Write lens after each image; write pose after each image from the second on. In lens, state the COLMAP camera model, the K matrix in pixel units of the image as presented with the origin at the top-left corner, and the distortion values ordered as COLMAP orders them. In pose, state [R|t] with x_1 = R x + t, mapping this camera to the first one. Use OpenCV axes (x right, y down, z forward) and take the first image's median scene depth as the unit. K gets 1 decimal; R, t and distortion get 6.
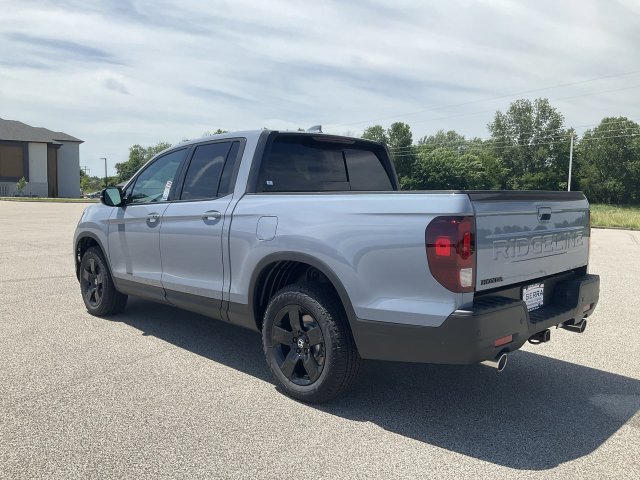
lens RADIAL K [[554.5, 0, 248.8], [0, 554.5, 239.6], [0, 0, 1]] dist [0.001464, -0.001319]
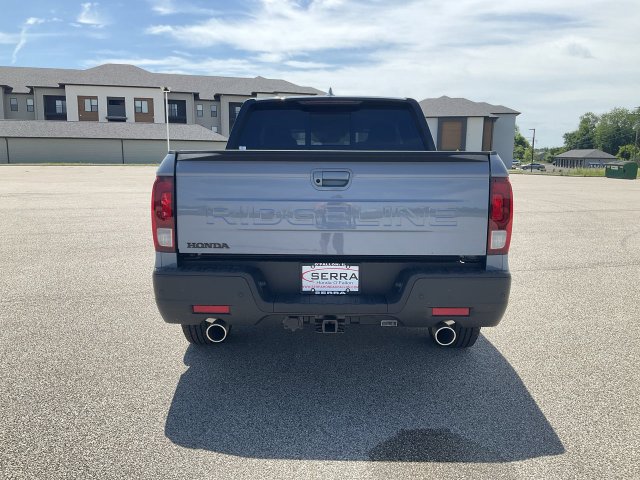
lens RADIAL K [[528.5, 0, 320.0], [0, 528.5, 240.0], [0, 0, 1]] dist [0.005949, -0.040514]
pose [[0.714391, 0.096459, -0.693067, 0.112828], [-0.057211, 0.995189, 0.079536, -0.001815], [0.697404, -0.017168, 0.716472, 0.044998]]
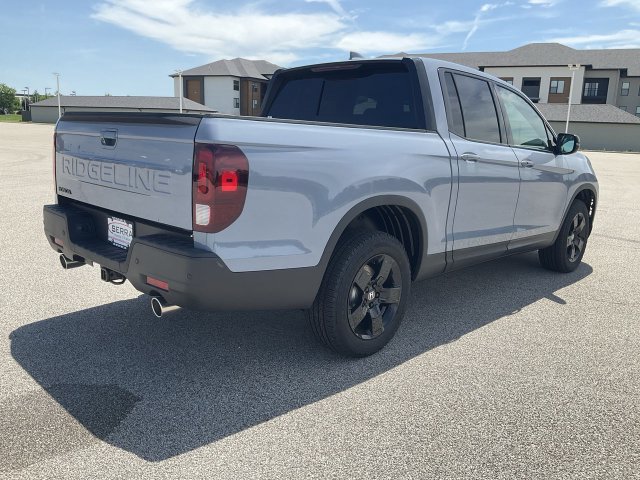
lens RADIAL K [[528.5, 0, 320.0], [0, 528.5, 240.0], [0, 0, 1]] dist [0.005949, -0.040514]
pose [[0.055690, 0.188408, -0.980511, 0.148452], [-0.121786, 0.975984, 0.180622, -0.008667], [0.990993, 0.109353, 0.077298, 0.135117]]
